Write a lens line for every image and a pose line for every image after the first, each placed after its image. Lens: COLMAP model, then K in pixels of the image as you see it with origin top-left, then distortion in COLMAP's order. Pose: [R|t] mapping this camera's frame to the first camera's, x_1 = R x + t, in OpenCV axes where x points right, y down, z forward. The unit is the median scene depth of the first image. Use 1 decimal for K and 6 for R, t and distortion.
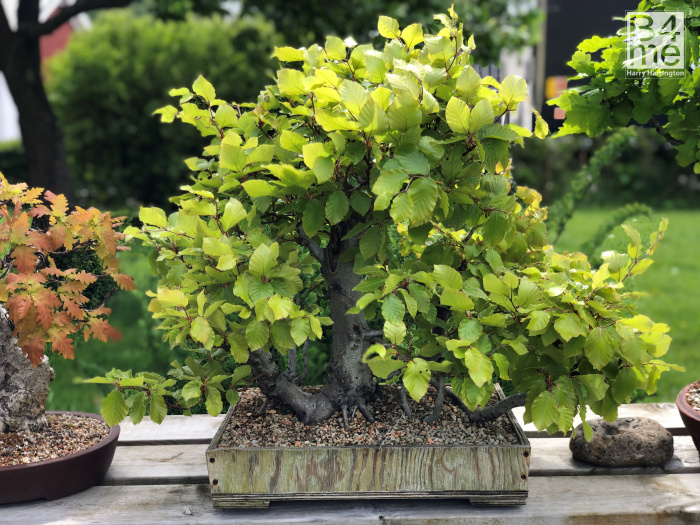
lens RADIAL K [[1085.9, 0, 348.9], [0, 1085.9, 261.3], [0, 0, 1]] dist [0.056218, 0.000000]
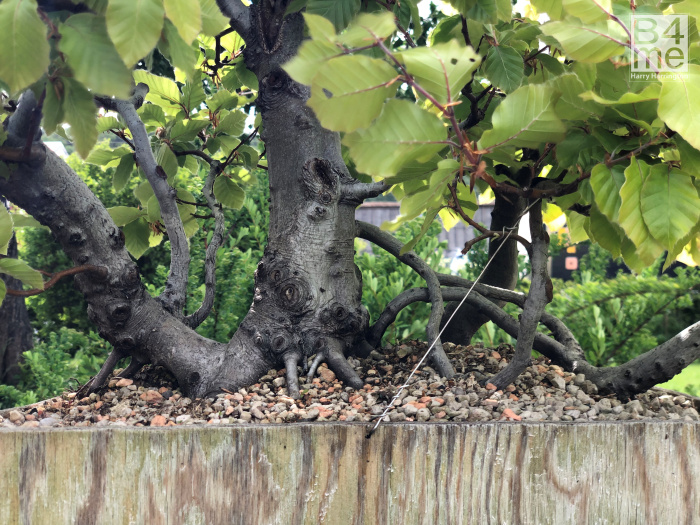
lens RADIAL K [[1085.9, 0, 351.9], [0, 1085.9, 264.2], [0, 0, 1]] dist [0.056218, 0.000000]
pose [[0.999989, 0.004680, -0.000897, 0.020085], [-0.004764, 0.985906, -0.167231, 0.178115], [0.000101, 0.167234, 0.985917, 0.625440]]
